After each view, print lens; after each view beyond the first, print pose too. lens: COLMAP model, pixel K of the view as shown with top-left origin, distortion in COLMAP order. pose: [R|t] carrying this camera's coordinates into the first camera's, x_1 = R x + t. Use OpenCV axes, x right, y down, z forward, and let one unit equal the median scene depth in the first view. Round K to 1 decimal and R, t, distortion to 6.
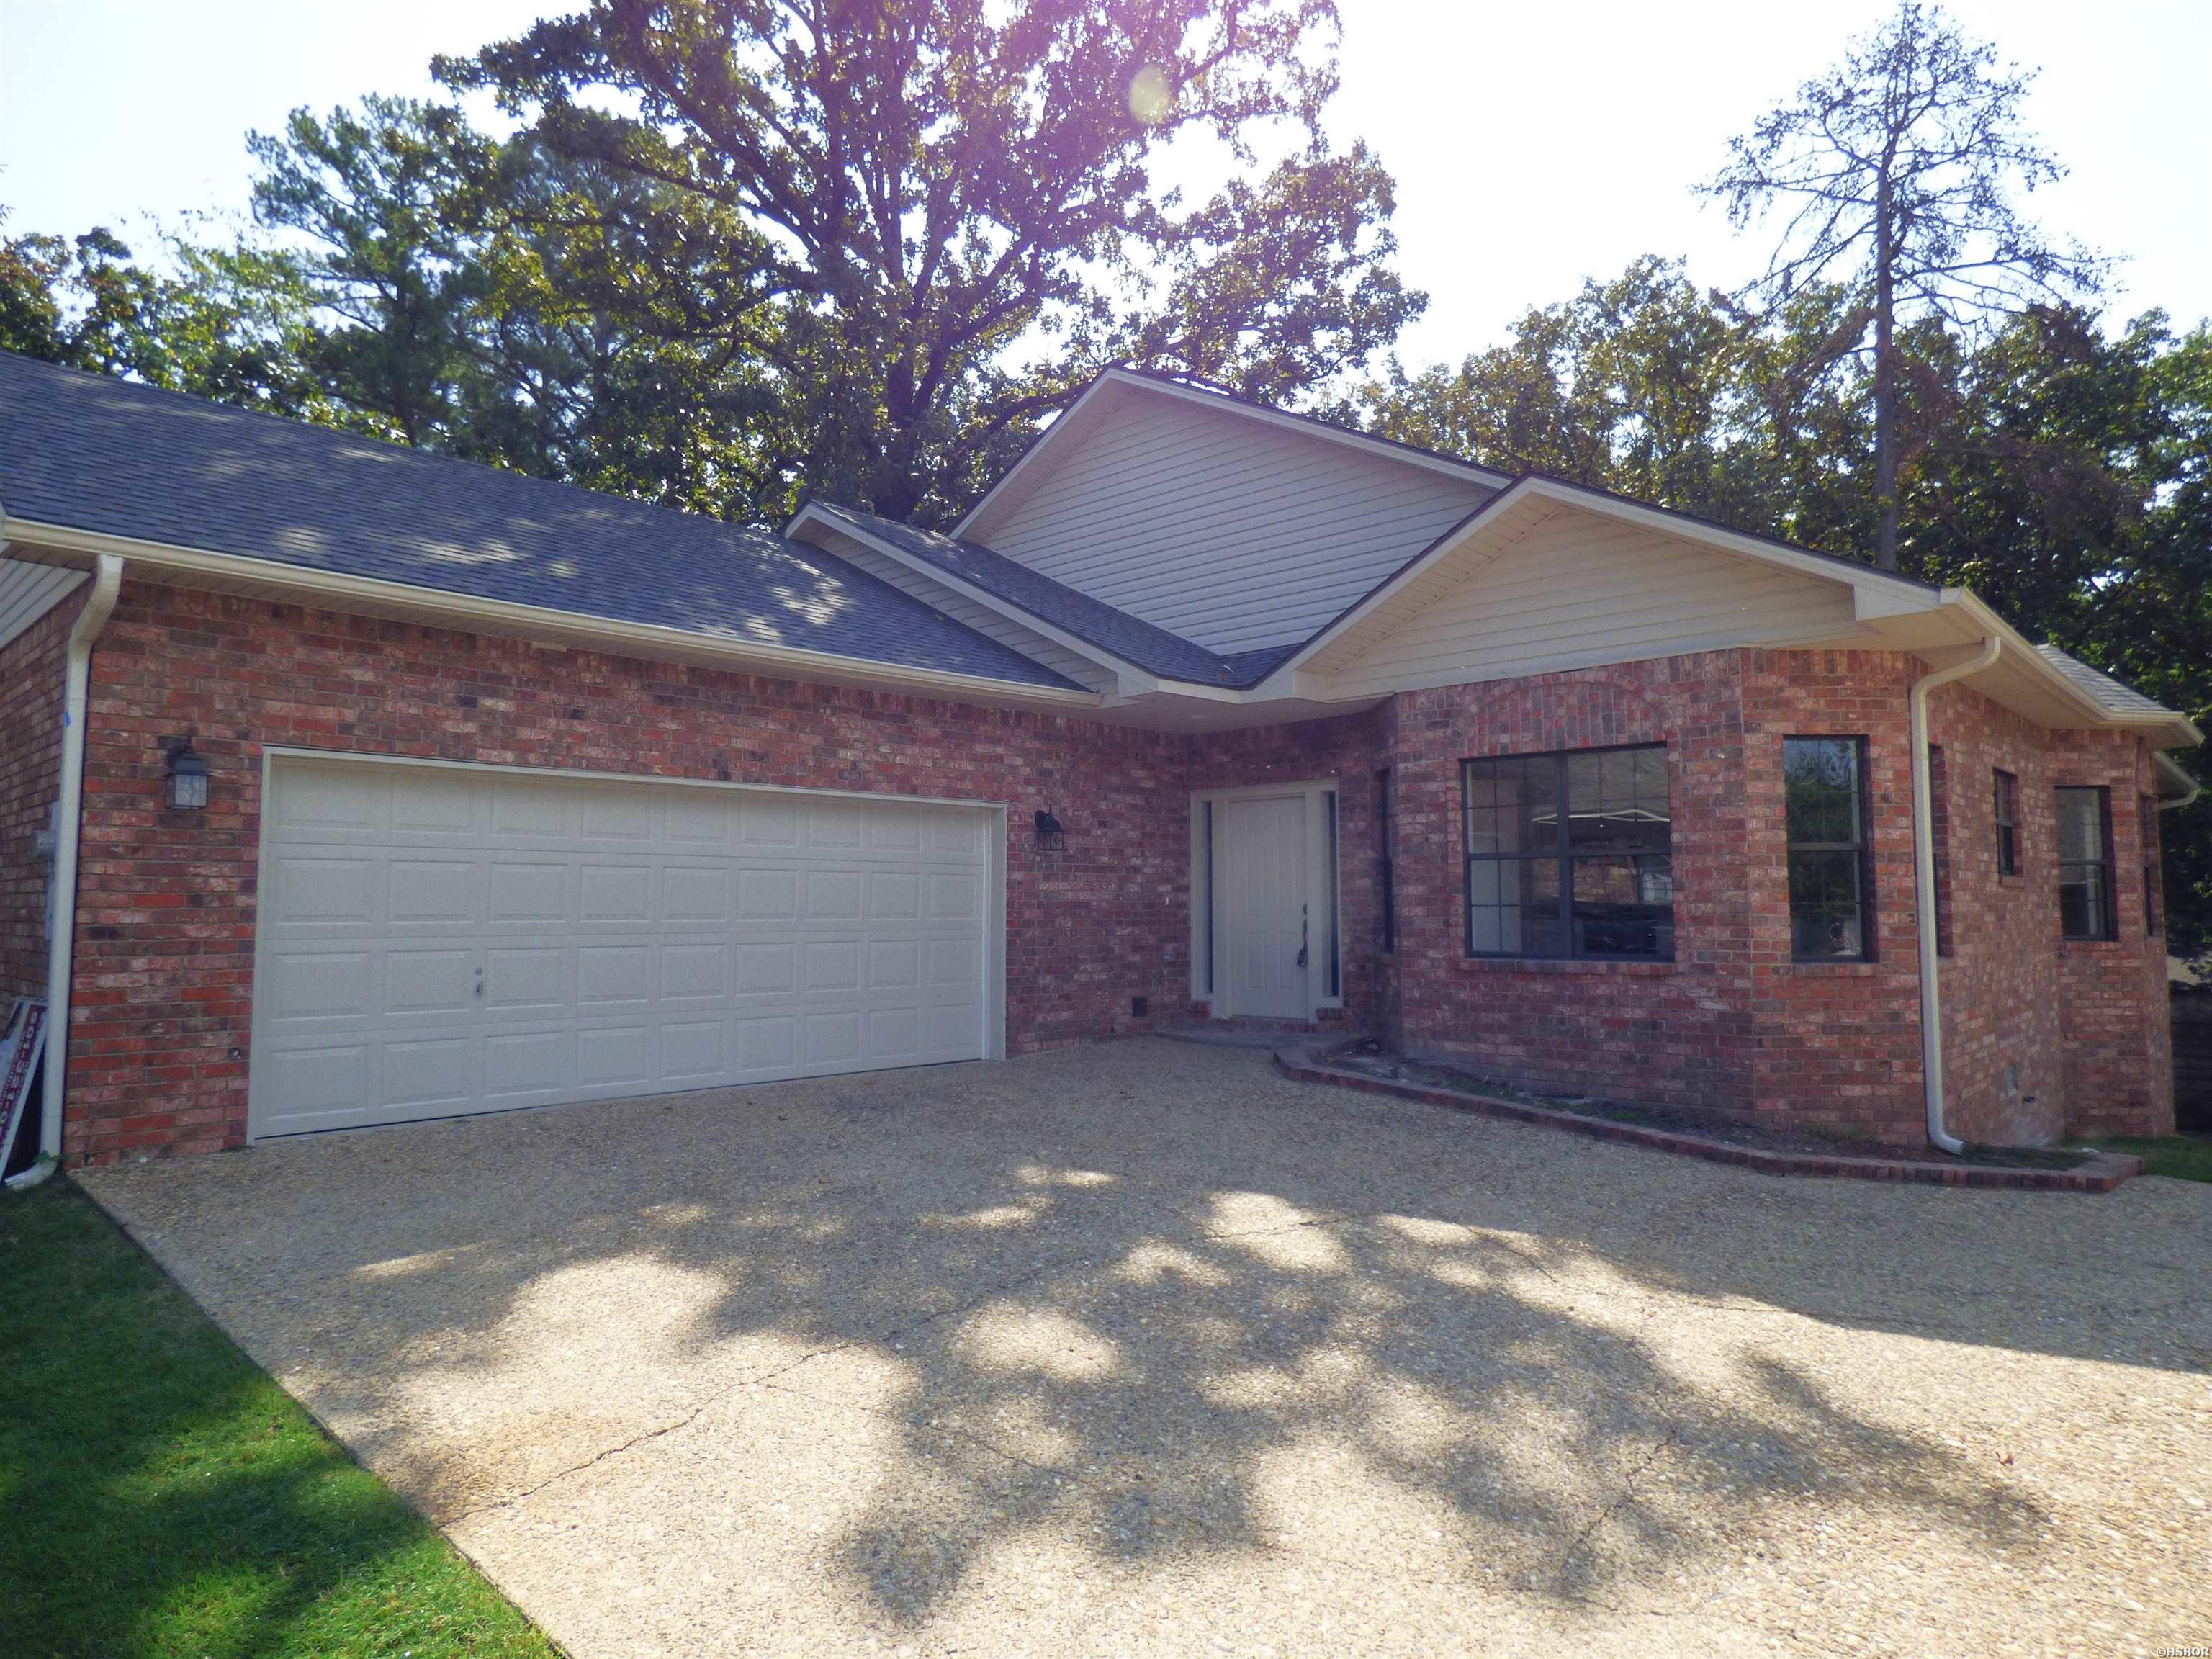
lens RADIAL K [[1306.4, 0, 1124.1], [0, 1306.4, 829.0], [0, 0, 1]] dist [-0.010610, -0.001204]
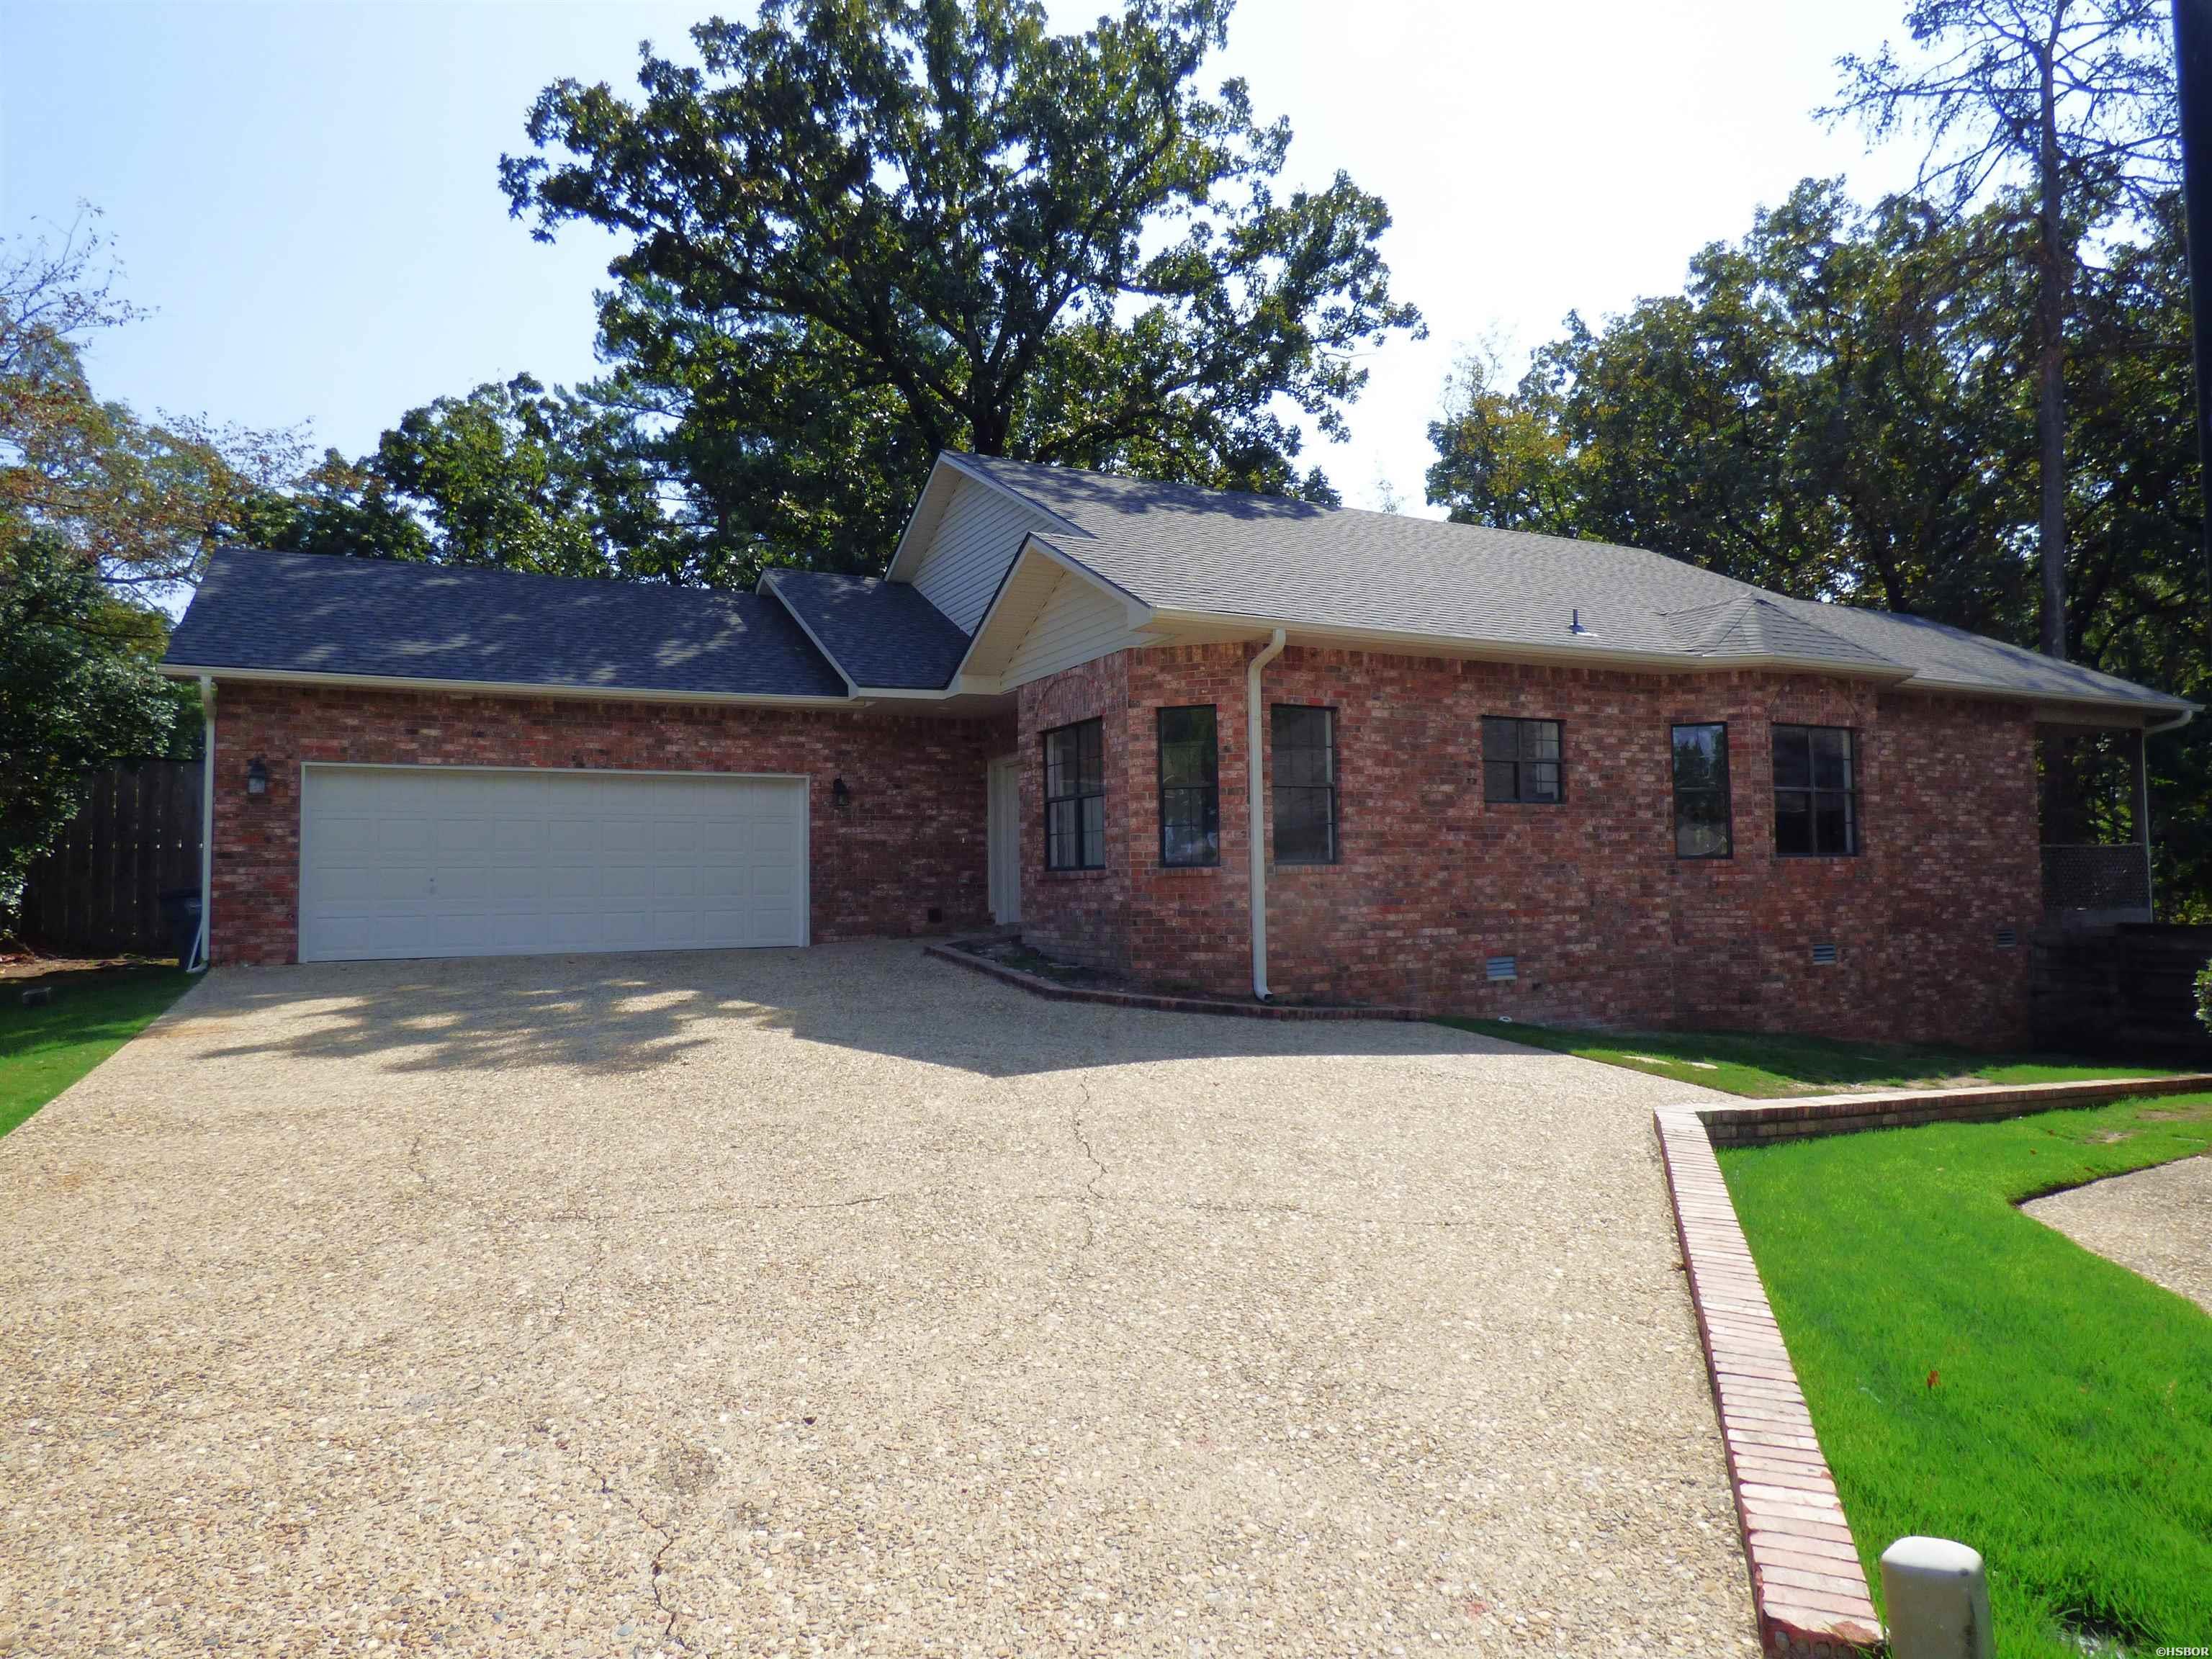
lens RADIAL K [[1306.4, 0, 1124.1], [0, 1306.4, 829.0], [0, 0, 1]] dist [-0.010610, -0.001204]
pose [[0.943028, -0.023155, -0.331907, 0.941690], [0.031156, 0.999338, 0.018806, 0.032295], [0.331252, -0.028076, 0.943125, -0.361099]]
